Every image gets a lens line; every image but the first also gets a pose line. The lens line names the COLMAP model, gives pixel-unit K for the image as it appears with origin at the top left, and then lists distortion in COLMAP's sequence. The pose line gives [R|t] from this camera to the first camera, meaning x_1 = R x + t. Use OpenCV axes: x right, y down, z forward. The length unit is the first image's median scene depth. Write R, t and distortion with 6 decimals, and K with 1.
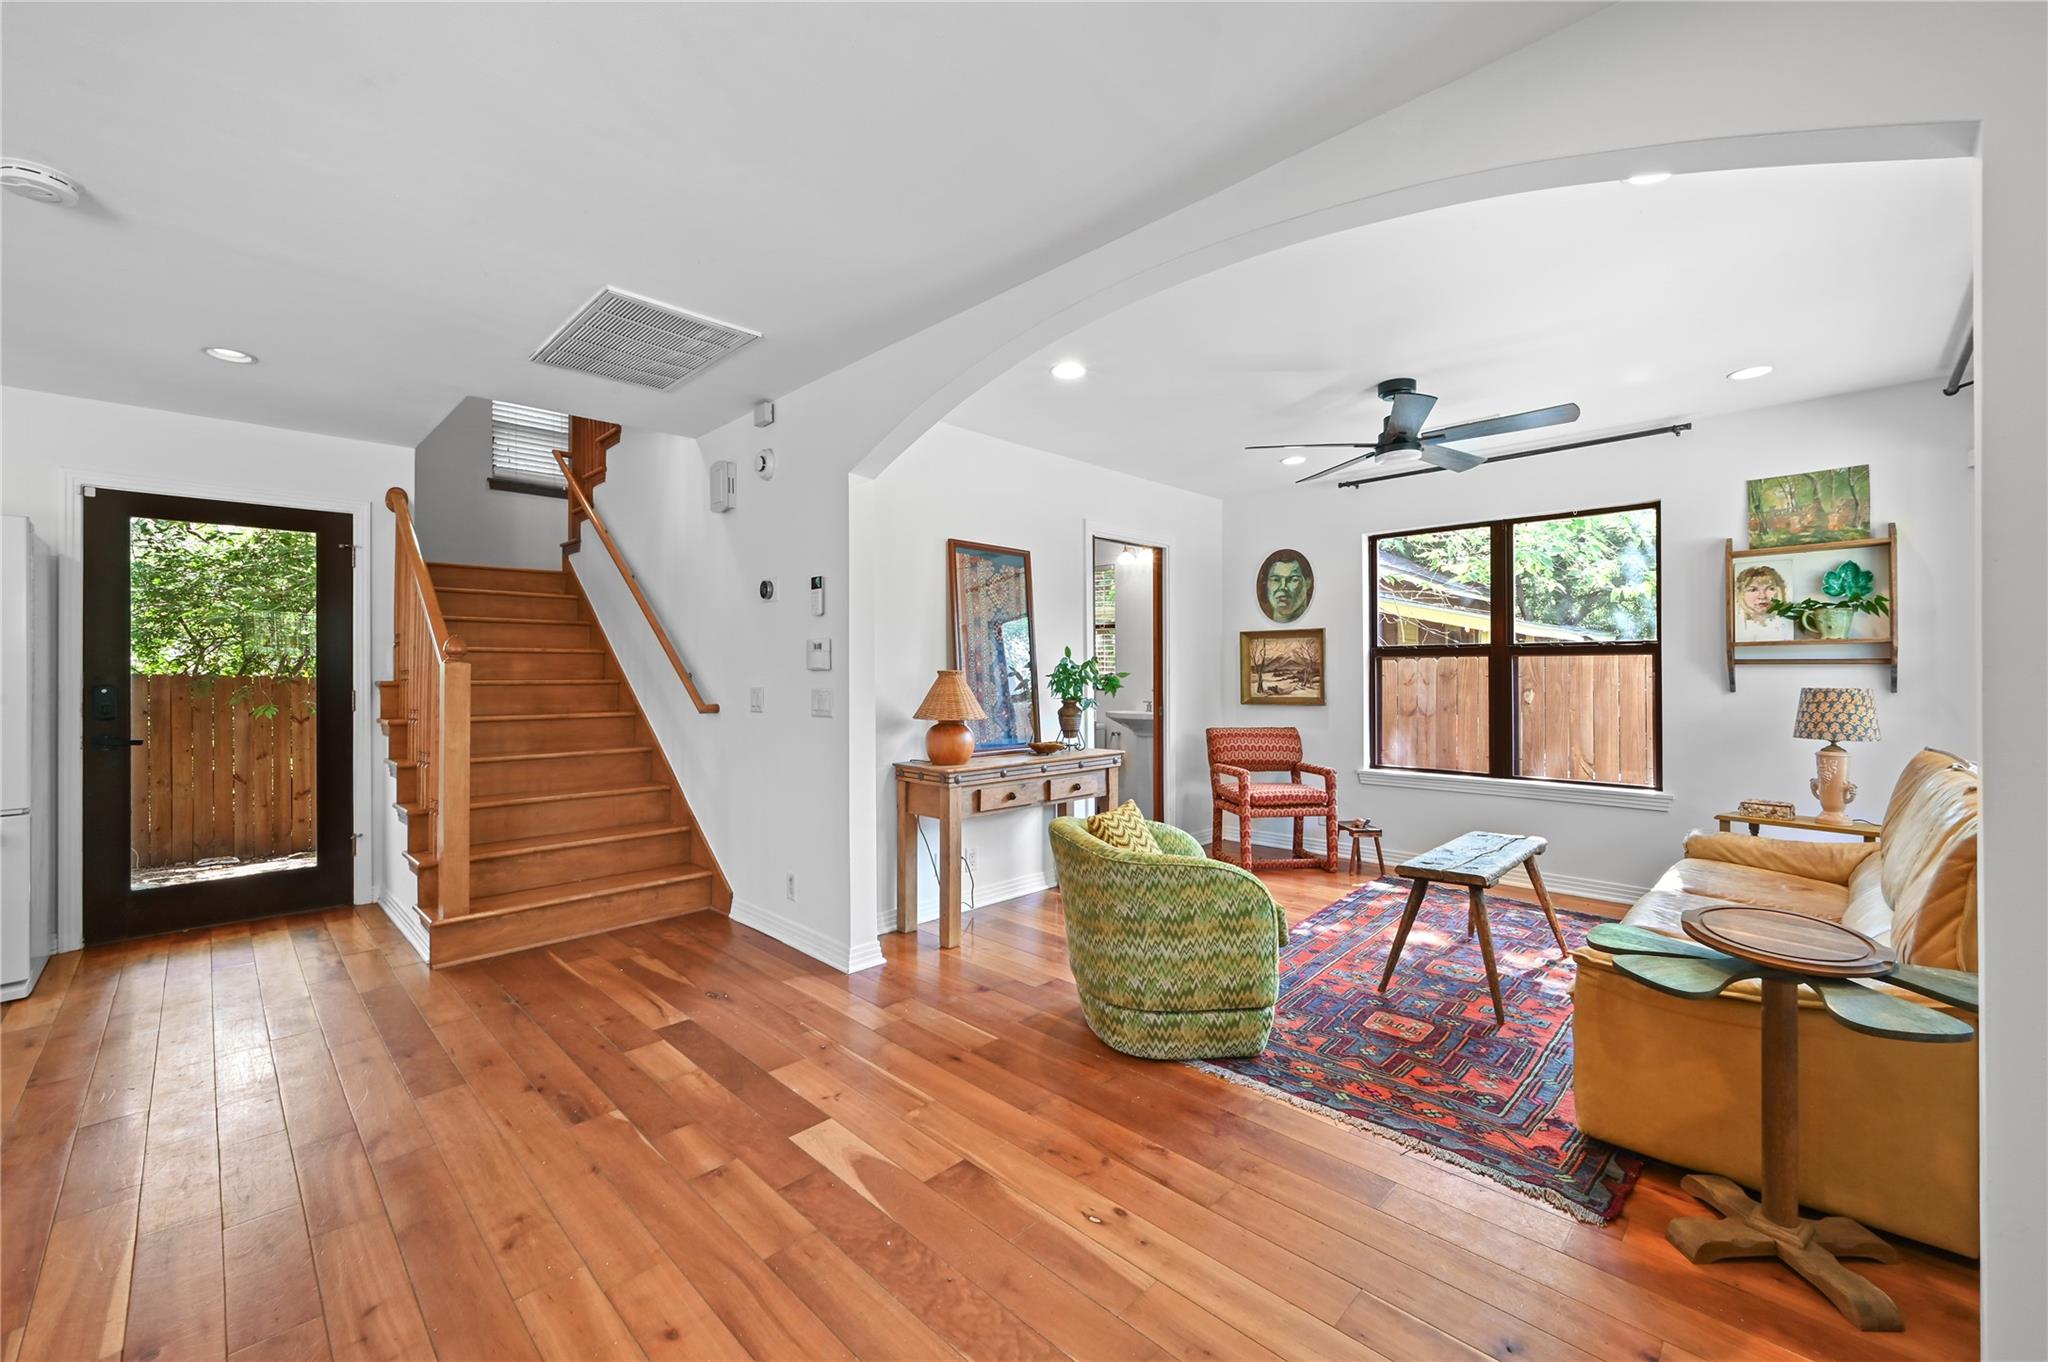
lens RADIAL K [[811.0, 0, 1023.7], [0, 811.0, 668.9], [0, 0, 1]] dist [-0.002440, 0.001528]
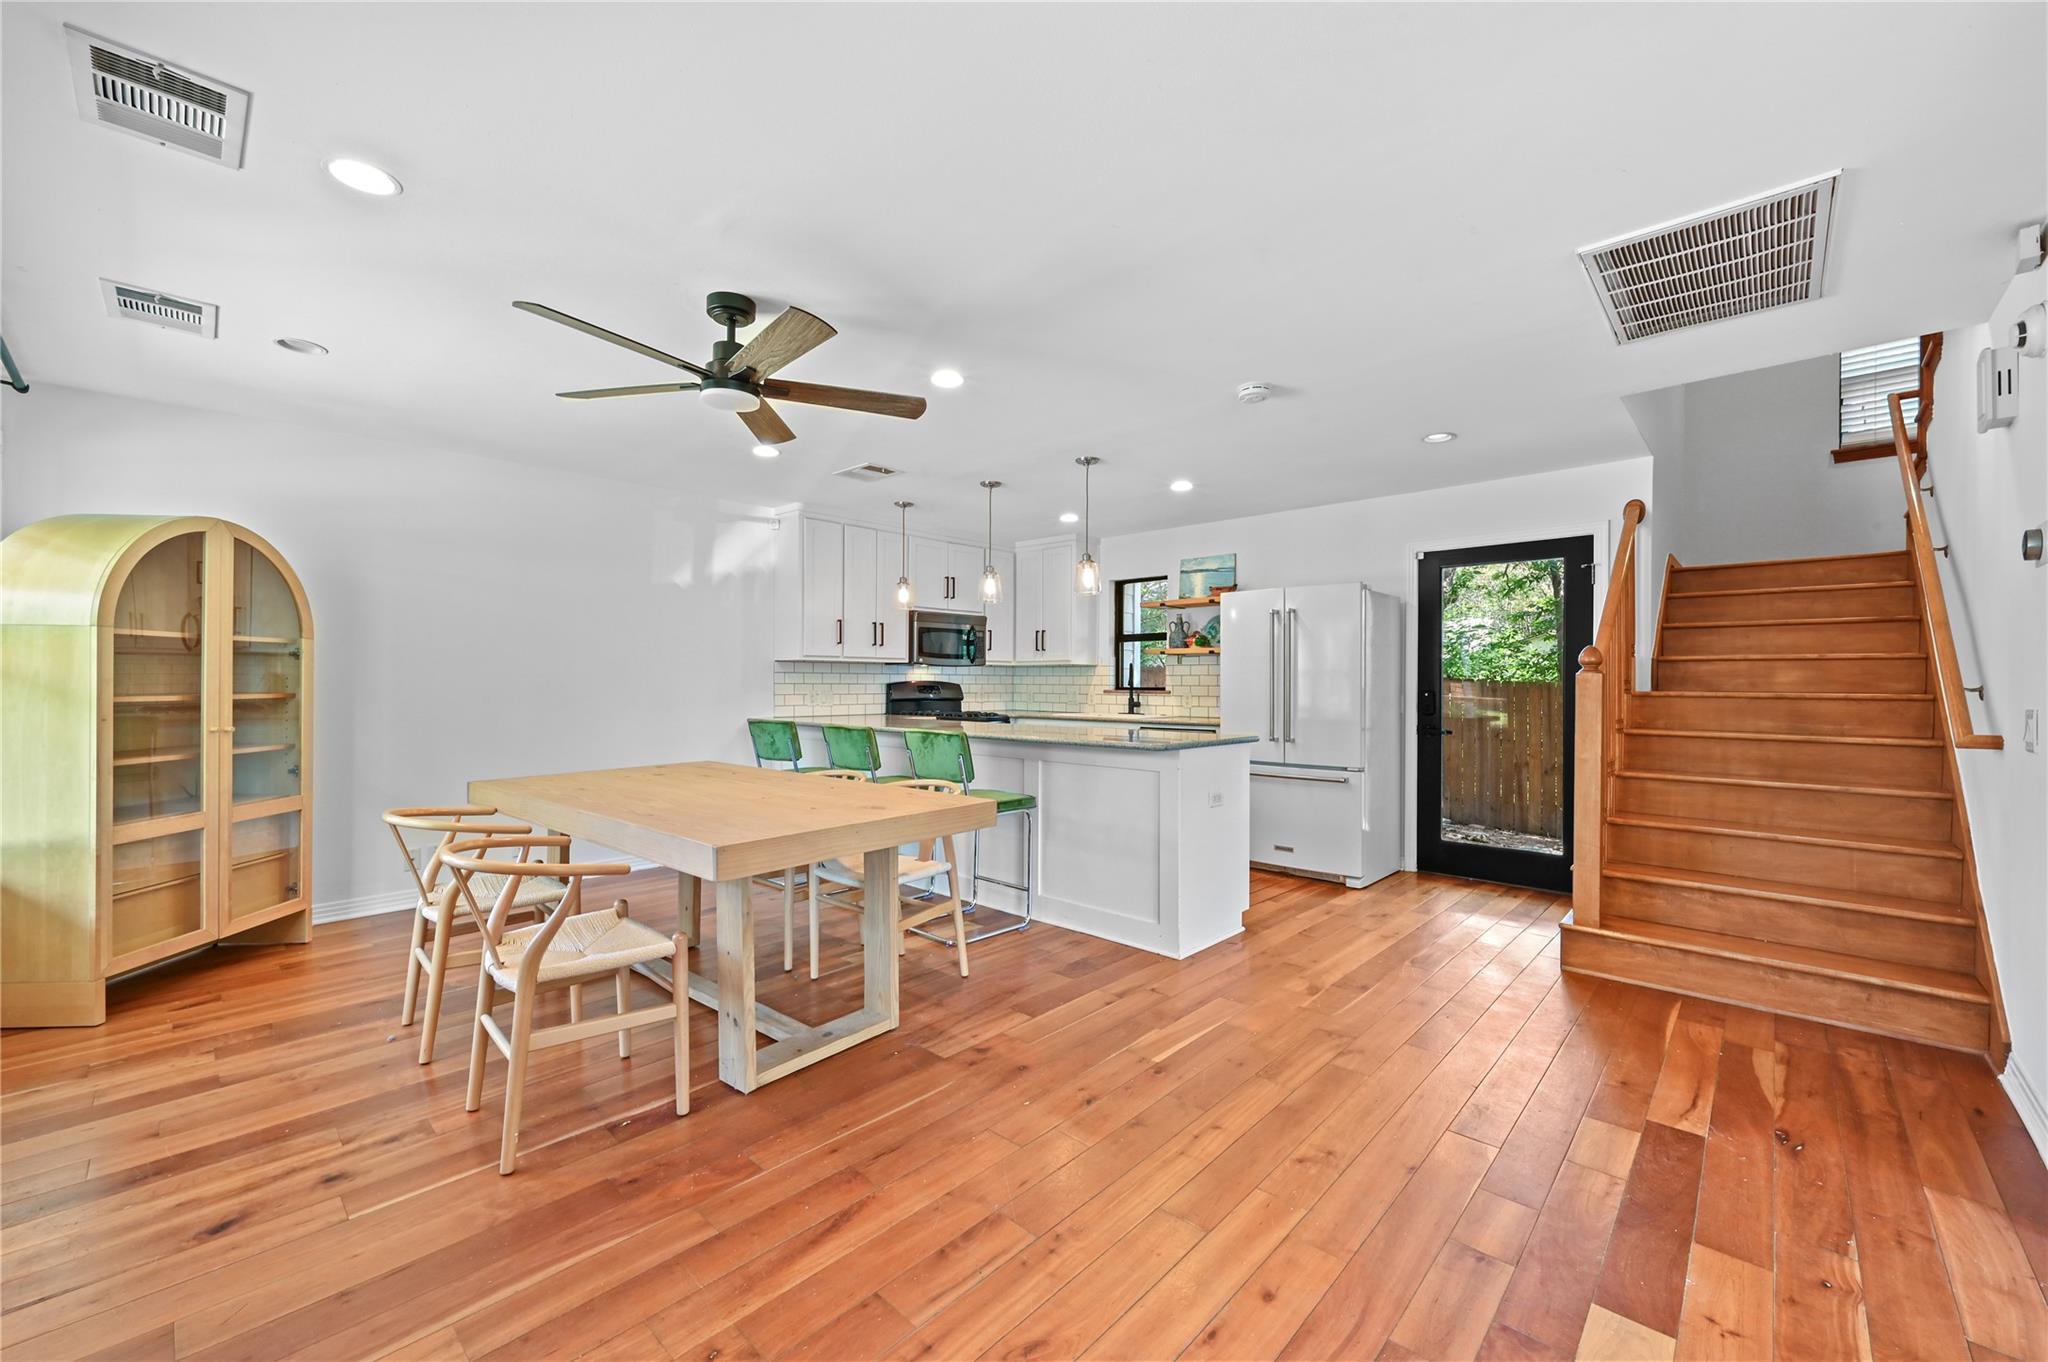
lens RADIAL K [[811.0, 0, 1032.8], [0, 811.0, 676.2], [0, 0, 1]] dist [-0.002440, 0.001528]
pose [[0.032088, -0.004598, -0.999474, 0.241556], [-0.000428, 0.999989, -0.004614, 0.001519], [0.999485, 0.000576, 0.032086, 0.249214]]
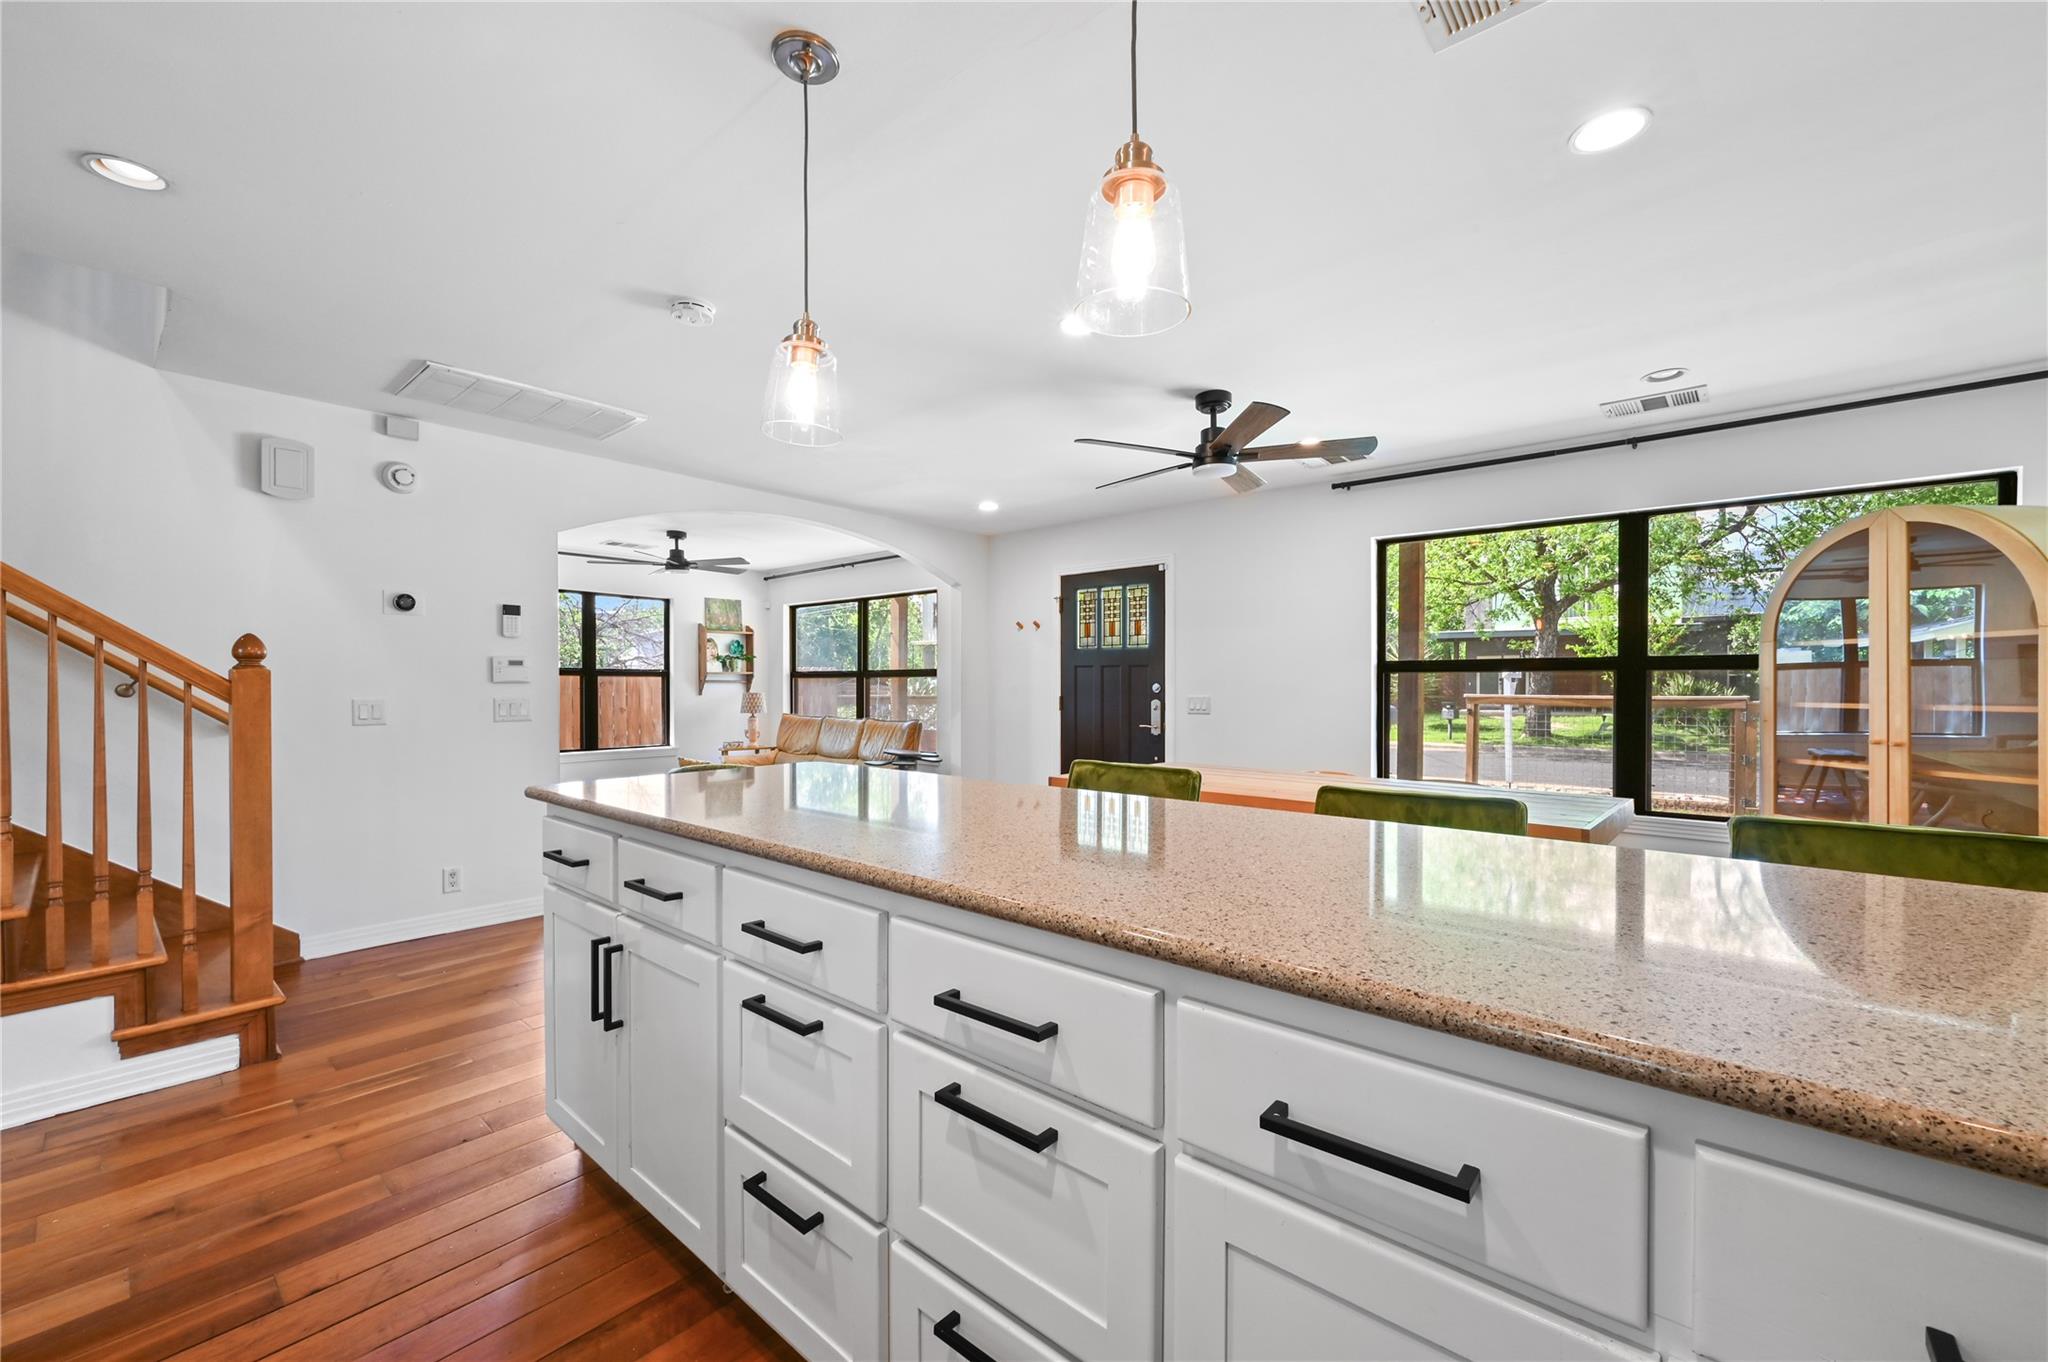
lens RADIAL K [[811.0, 0, 1029.9], [0, 811.0, 691.4], [0, 0, 1]] dist [-0.002440, 0.001528]
pose [[-0.068266, -0.004967, 0.997655, -1.331001], [-0.004417, 0.999979, 0.004677, 0.004790], [-0.997657, -0.004088, -0.068286, 0.279251]]
